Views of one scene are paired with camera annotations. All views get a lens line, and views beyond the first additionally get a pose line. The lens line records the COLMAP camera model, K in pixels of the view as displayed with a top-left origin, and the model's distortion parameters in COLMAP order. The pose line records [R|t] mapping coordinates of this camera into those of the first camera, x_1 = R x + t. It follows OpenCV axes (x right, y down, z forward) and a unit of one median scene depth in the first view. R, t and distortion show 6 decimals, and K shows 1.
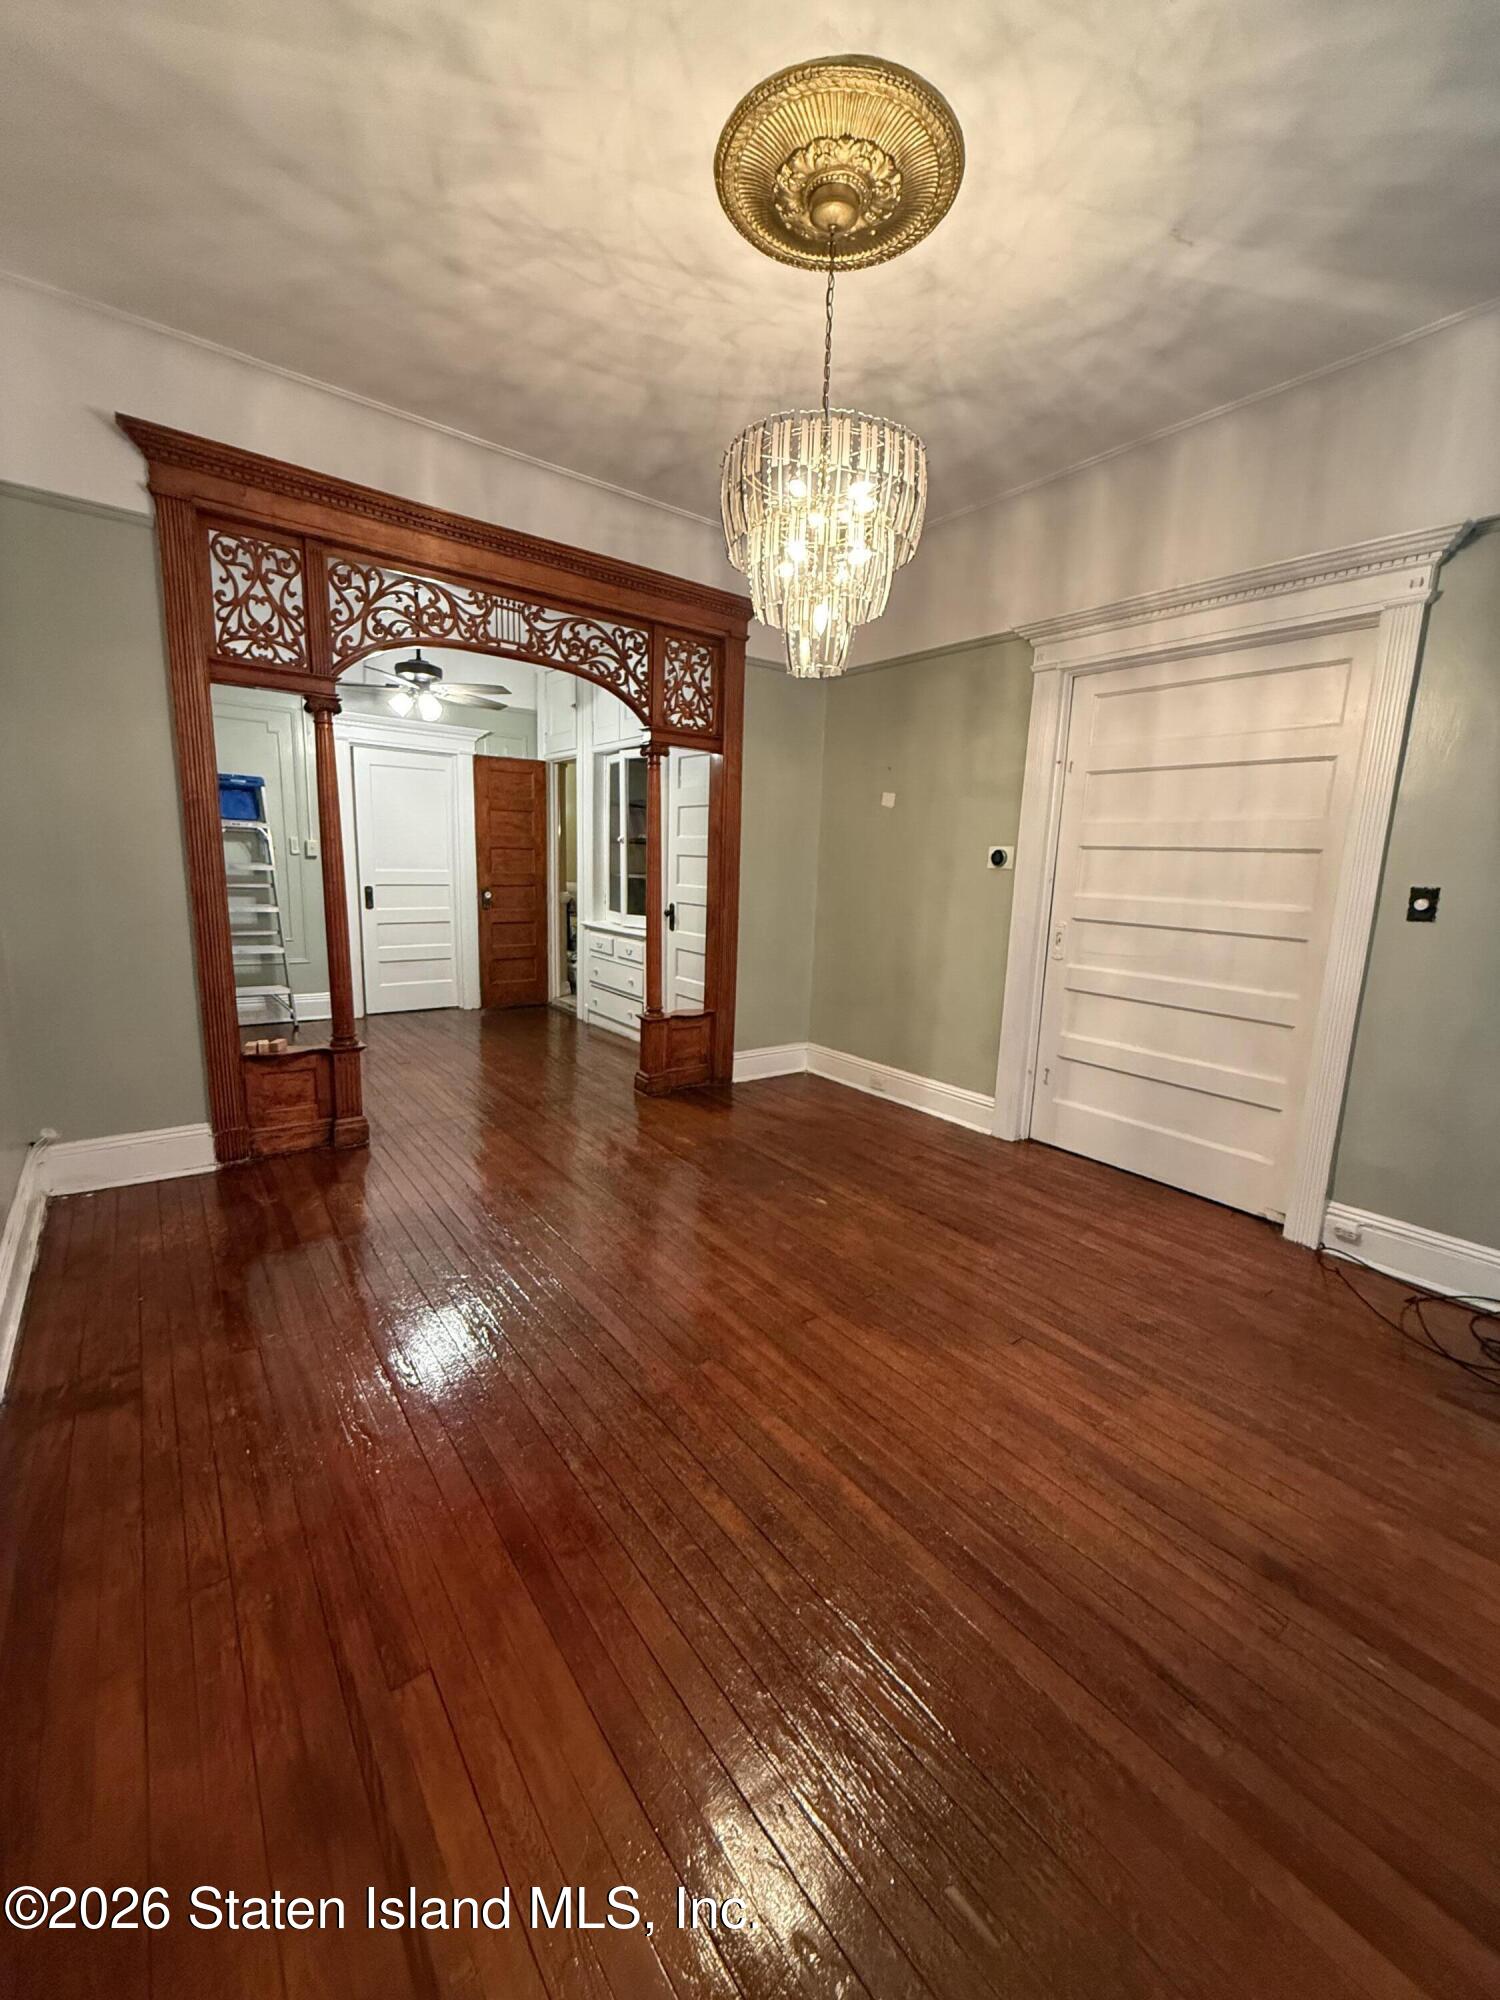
lens RADIAL K [[780.5, 0, 750.0], [0, 780.5, 1000.0], [0, 0, 1]] dist [-0.000561, -0.000256]
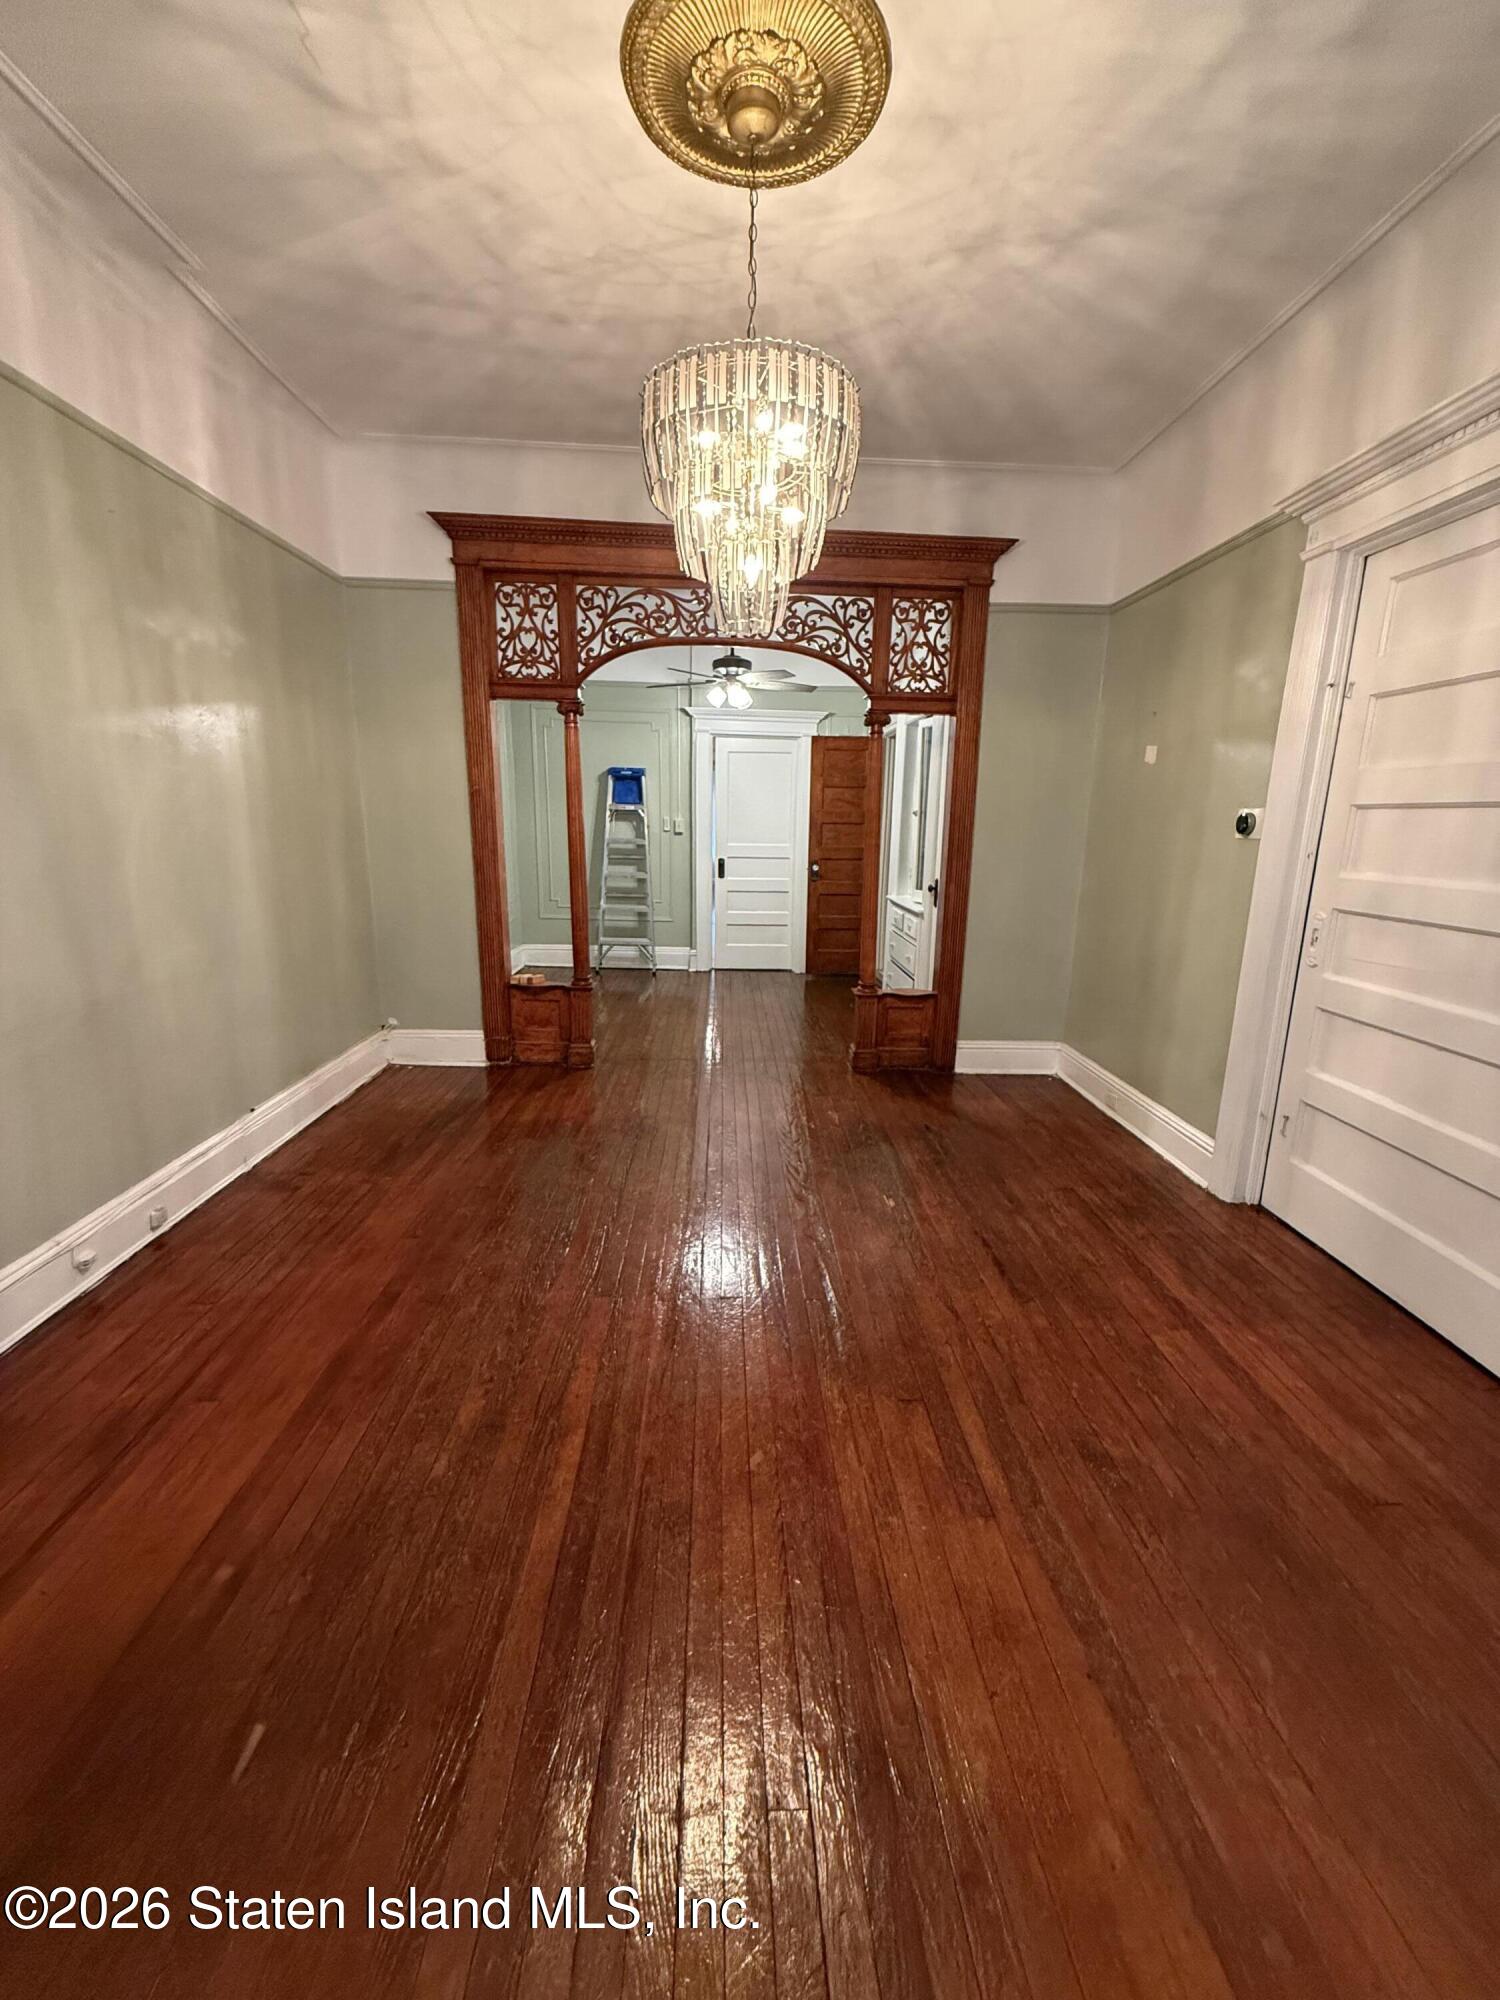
lens RADIAL K [[796.8, 0, 812.3], [0, 796.8, 1001.7], [0, 0, 1]] dist [0.001091, -0.000245]
pose [[0.822577, 0.108404, -0.558226, 0.472157], [-0.094199, 0.994075, 0.054236, -0.017880], [0.560798, 0.007971, 0.827914, 0.155800]]
